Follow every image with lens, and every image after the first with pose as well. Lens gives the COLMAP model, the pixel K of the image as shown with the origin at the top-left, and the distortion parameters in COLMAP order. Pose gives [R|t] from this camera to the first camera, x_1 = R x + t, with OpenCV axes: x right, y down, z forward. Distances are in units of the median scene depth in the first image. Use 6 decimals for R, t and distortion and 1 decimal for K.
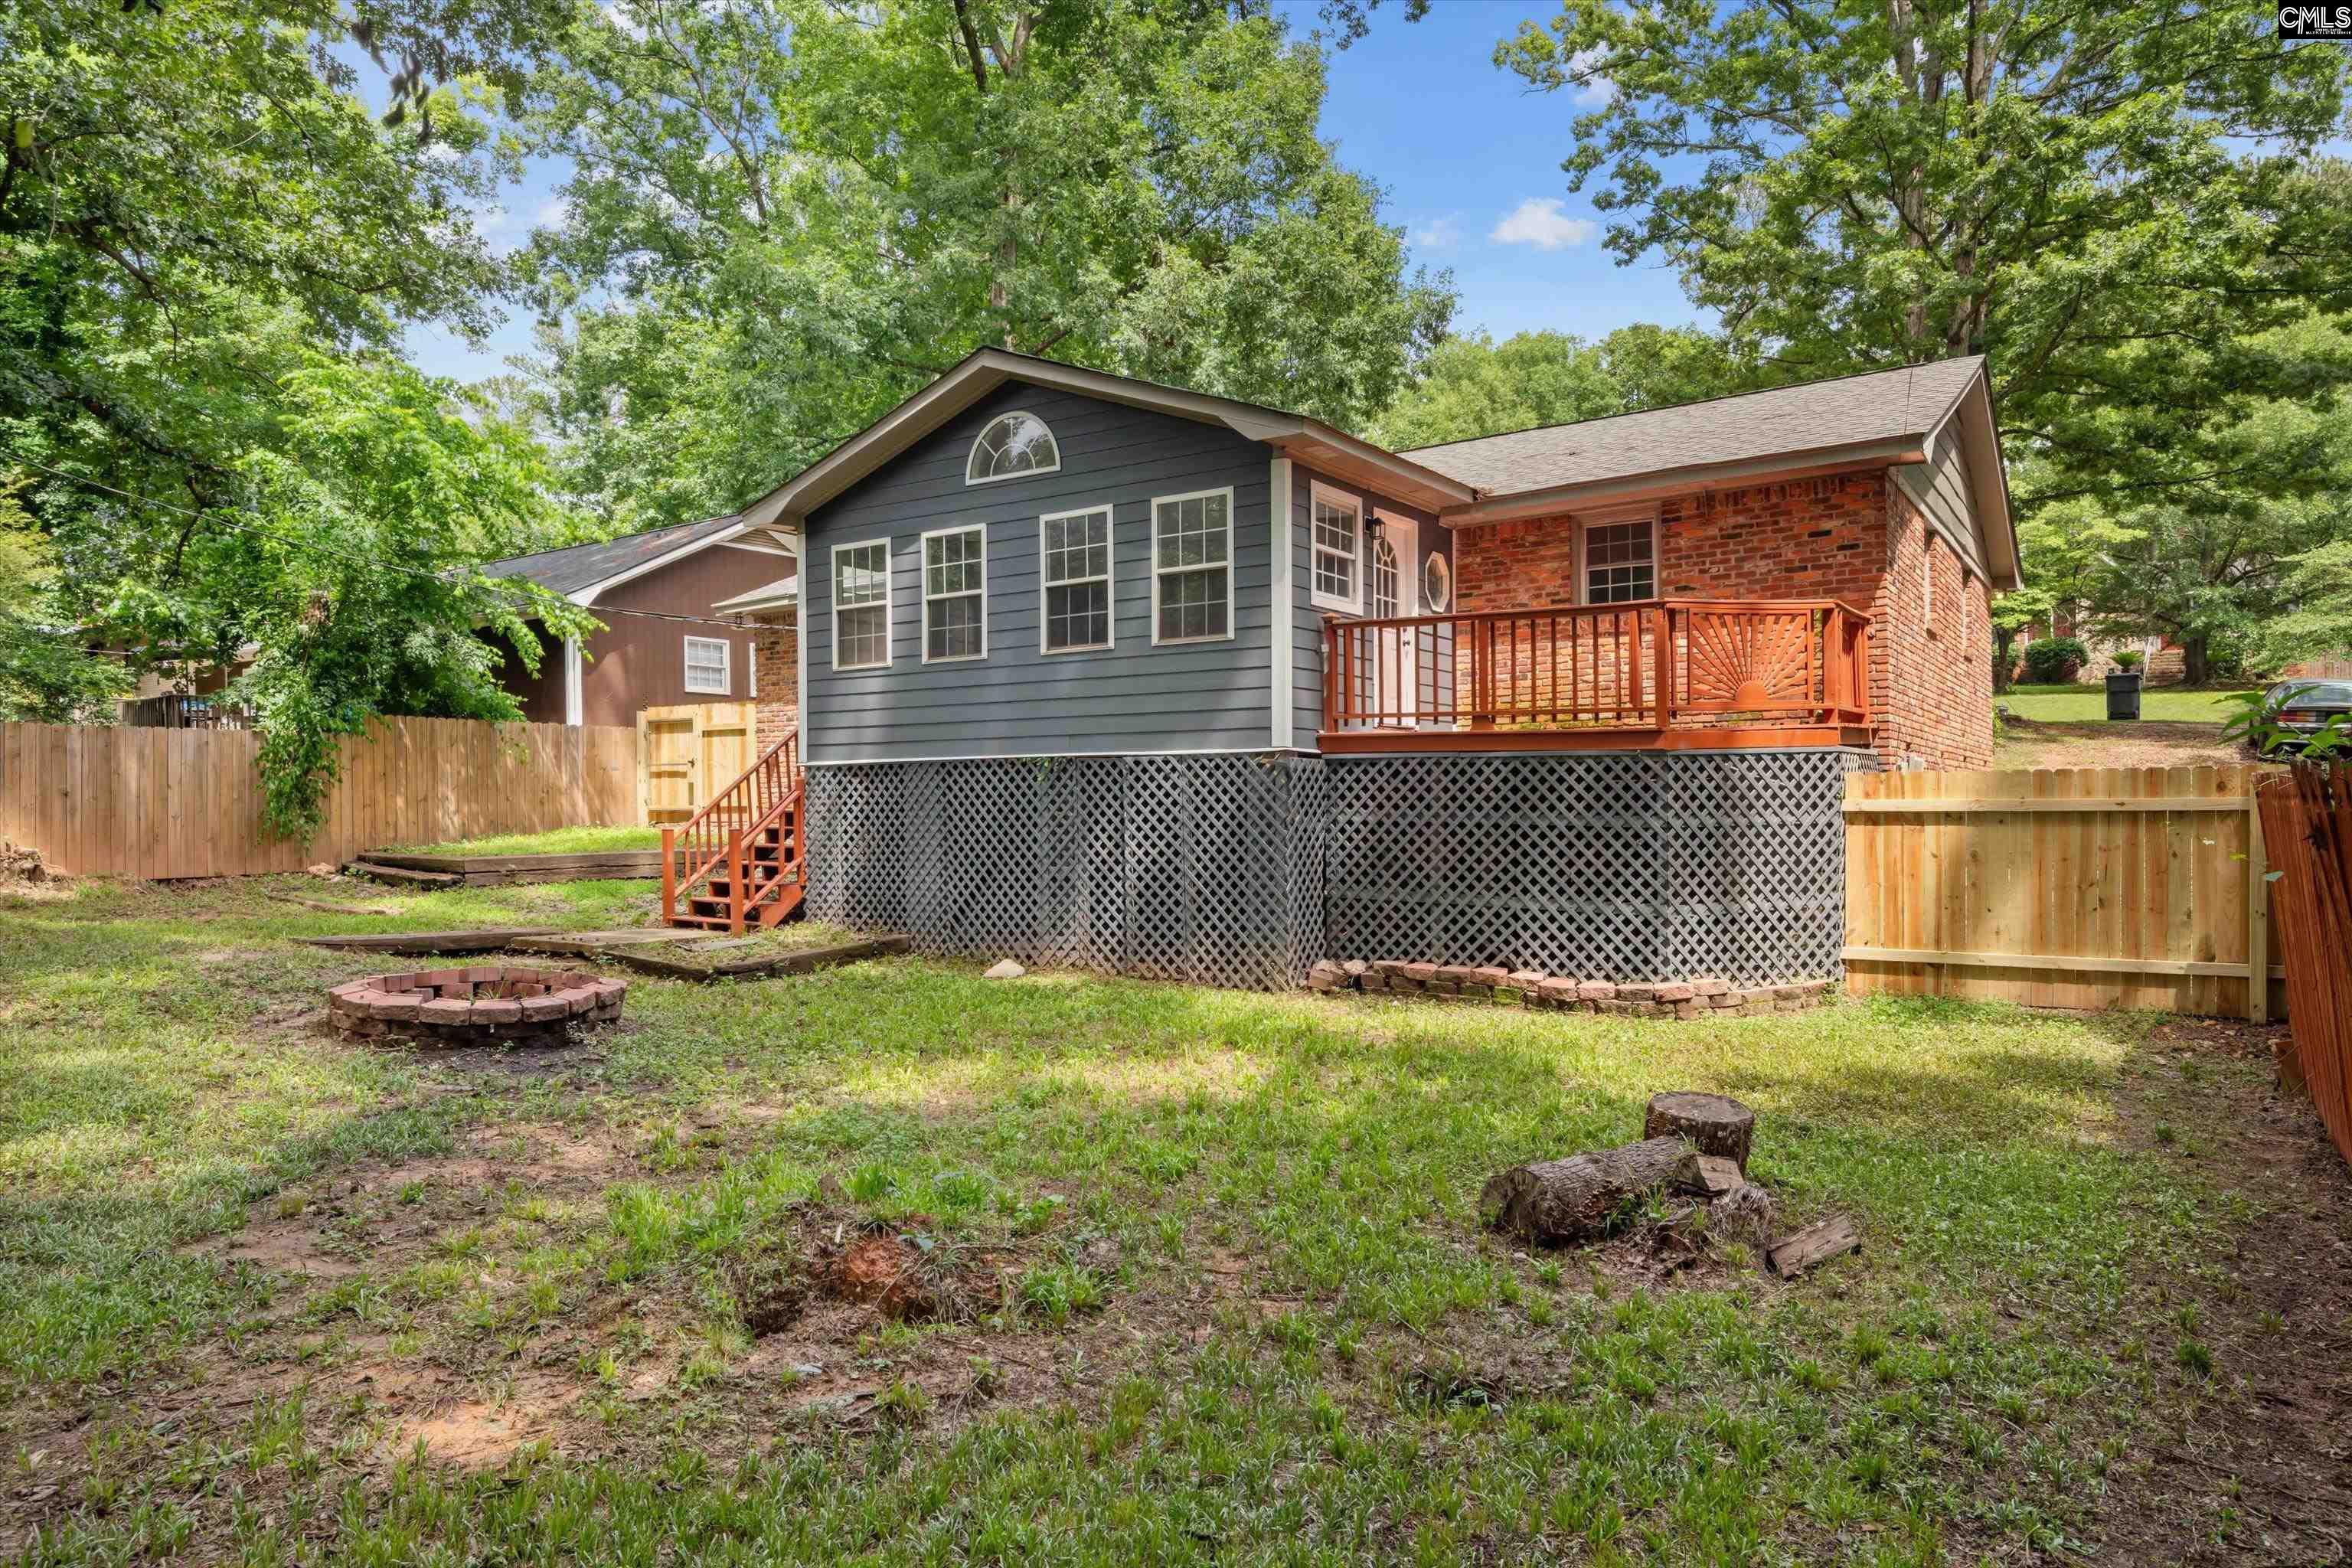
lens RADIAL K [[1474.6, 0, 1180.3], [0, 1474.6, 813.0], [0, 0, 1]] dist [0.037840, -0.000227]
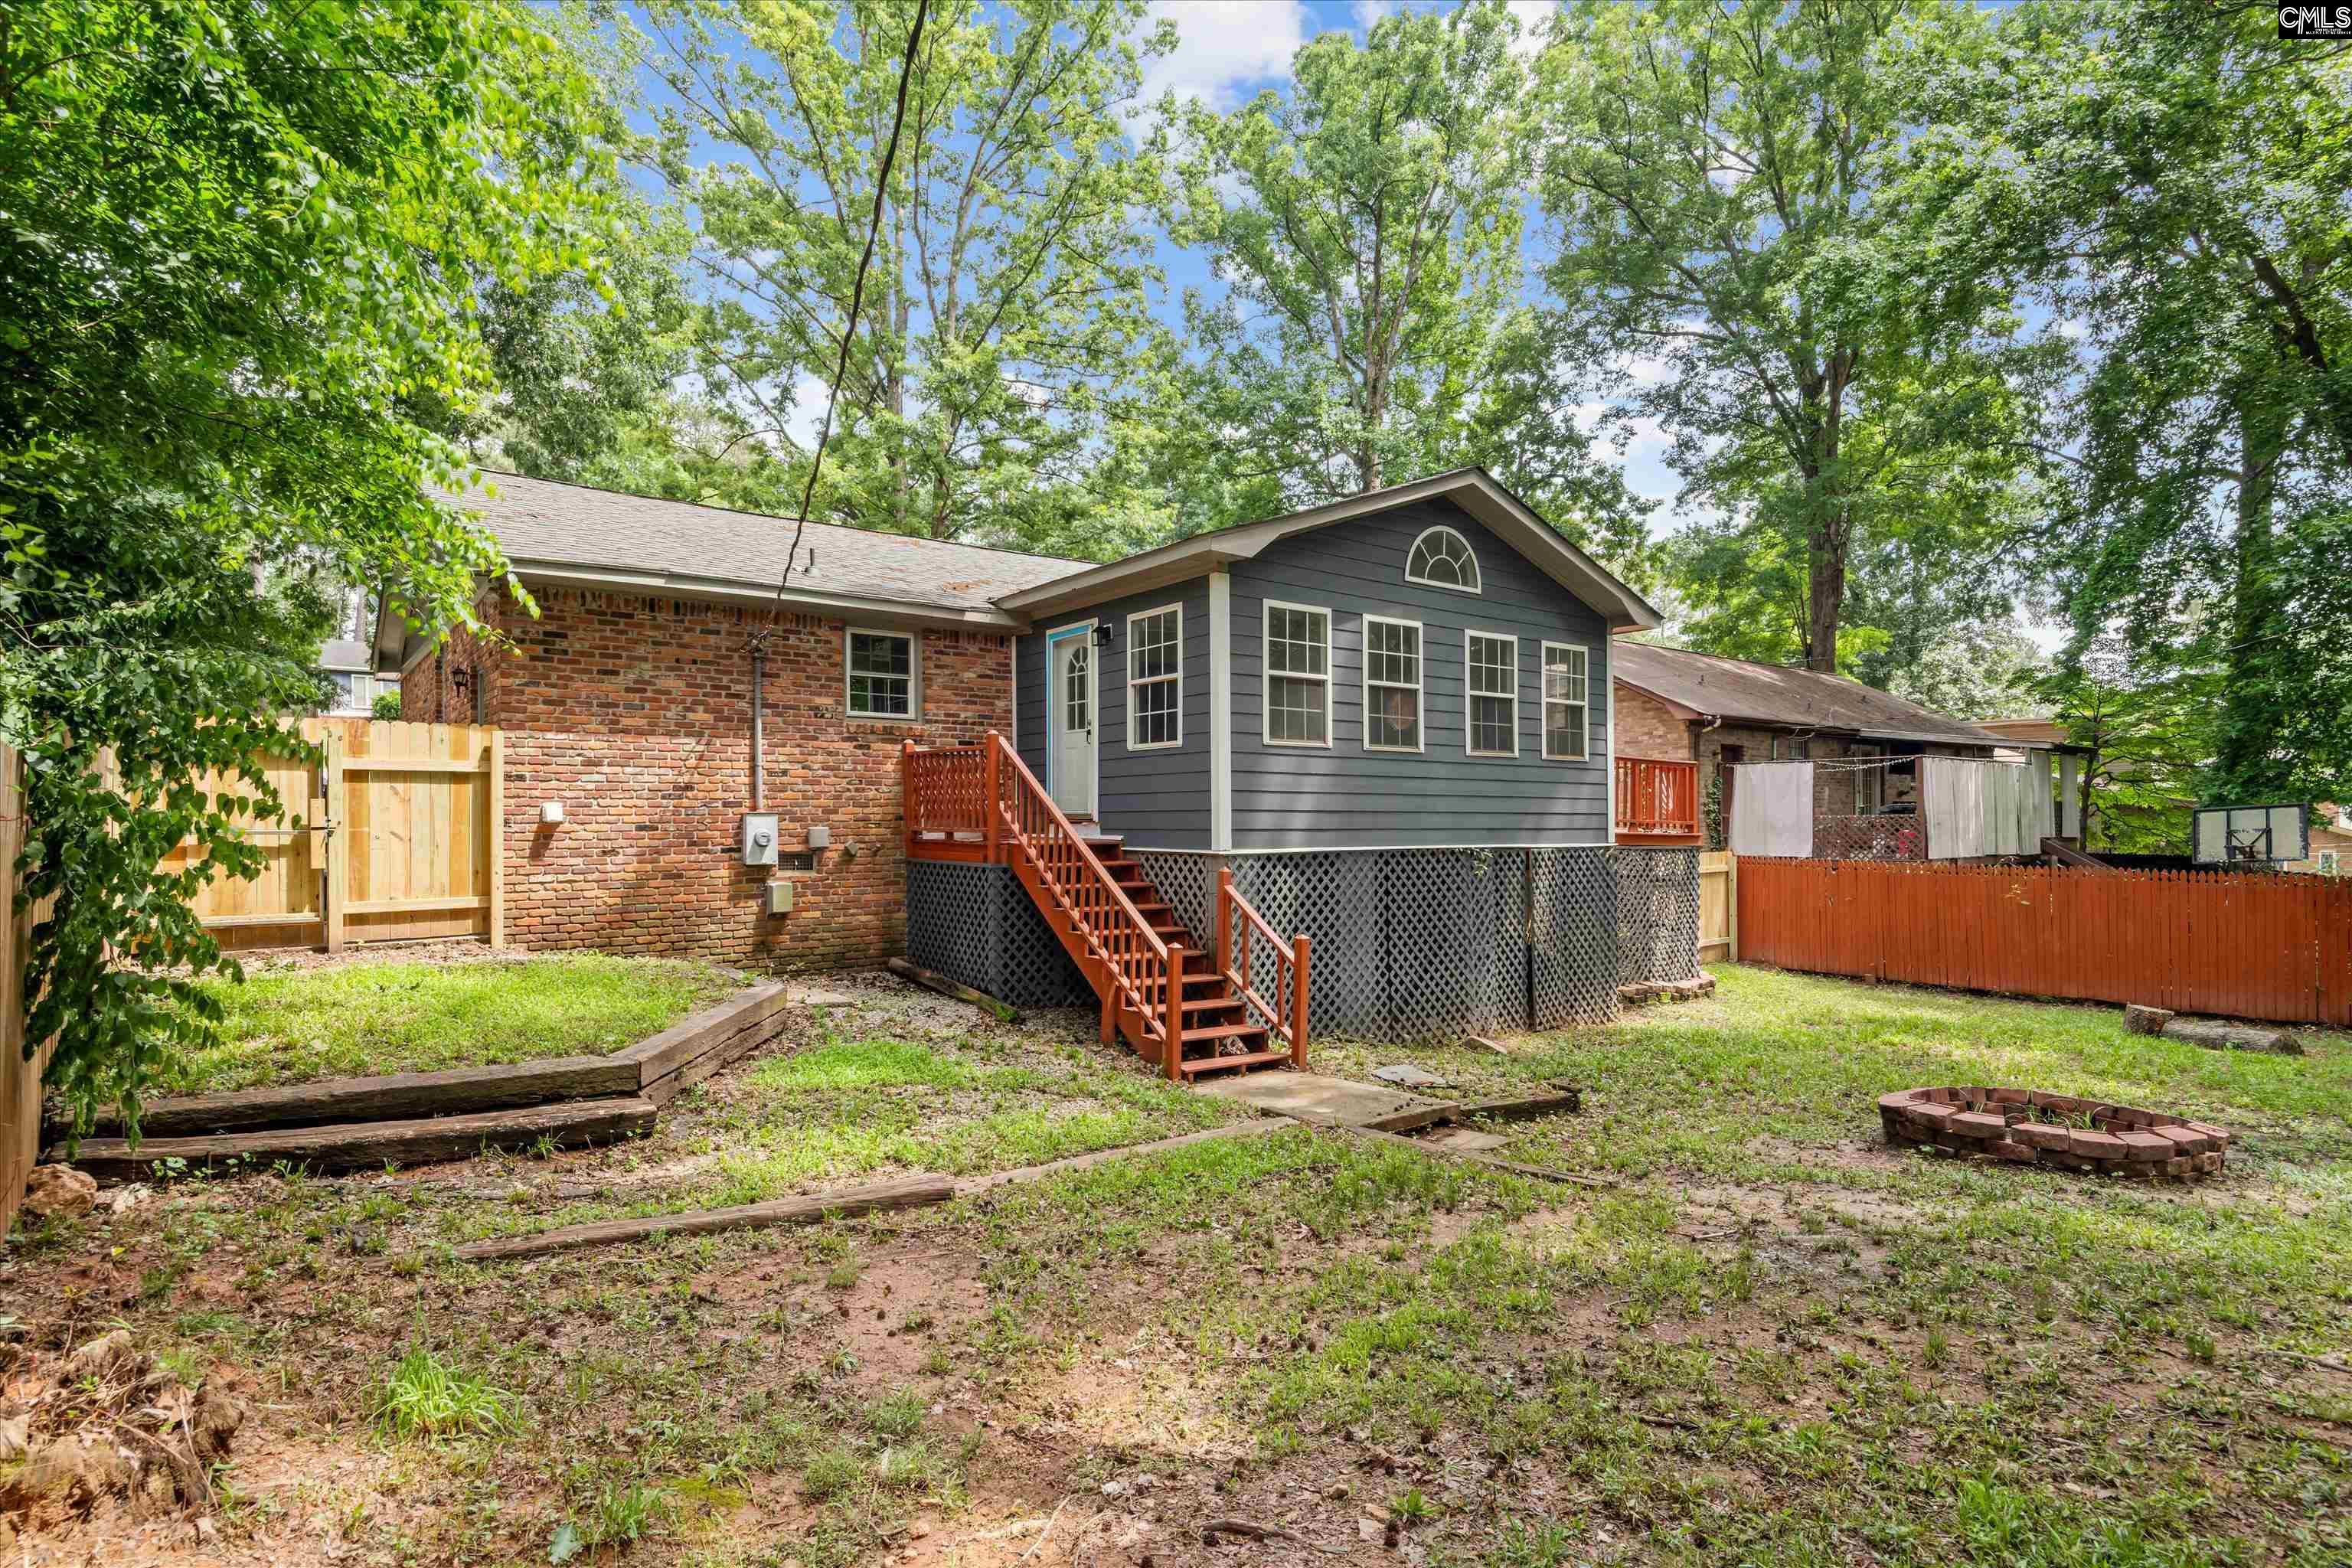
lens RADIAL K [[1191.4, 0, 1175.1], [0, 1191.4, 824.4], [0, 0, 1]] dist [0.032839, 0.000083]
pose [[0.317787, 0.004403, 0.948152, -1.070092], [0.004762, 0.999969, -0.006240, -0.054050], [-0.948150, 0.006499, 0.317756, 0.979243]]
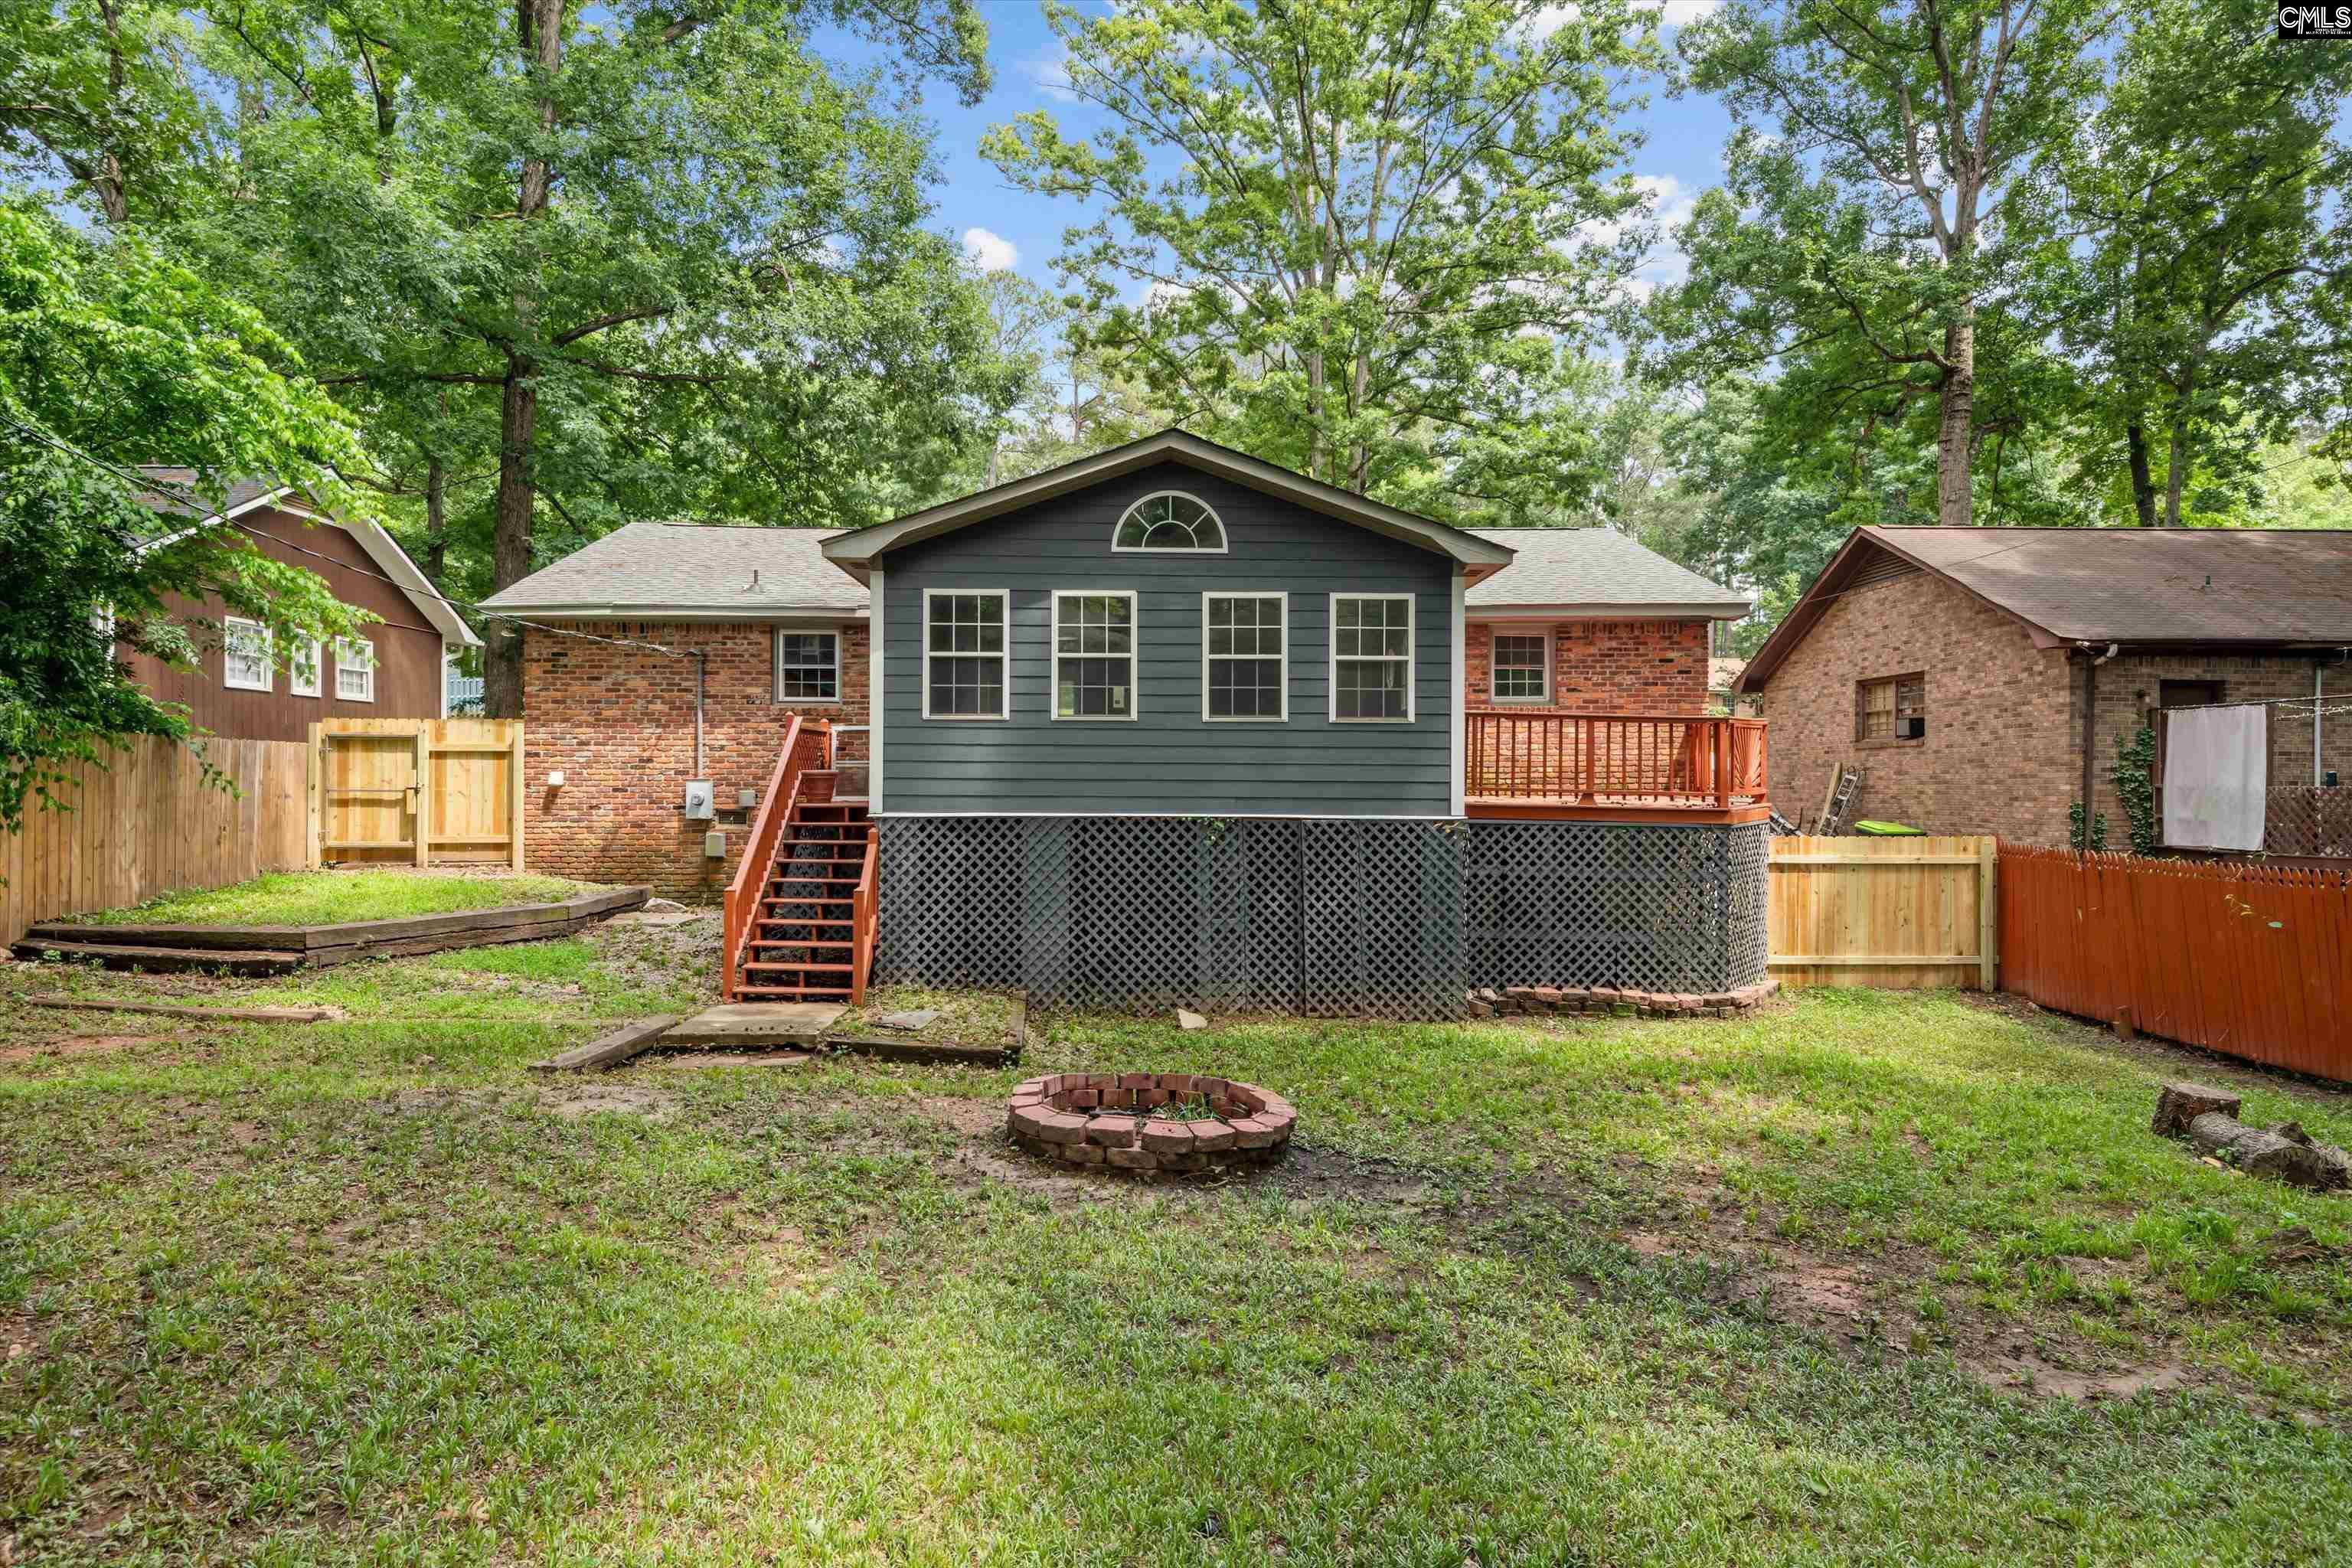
lens RADIAL K [[1357.8, 0, 1176.0], [0, 1357.8, 784.0], [0, 0, 1]] dist [0.042441, 0.000192]
pose [[0.811800, 0.012116, 0.583810, -0.727194], [-0.007380, 0.999918, -0.010490, -0.054475], [-0.583889, 0.004207, 0.811823, 0.223032]]
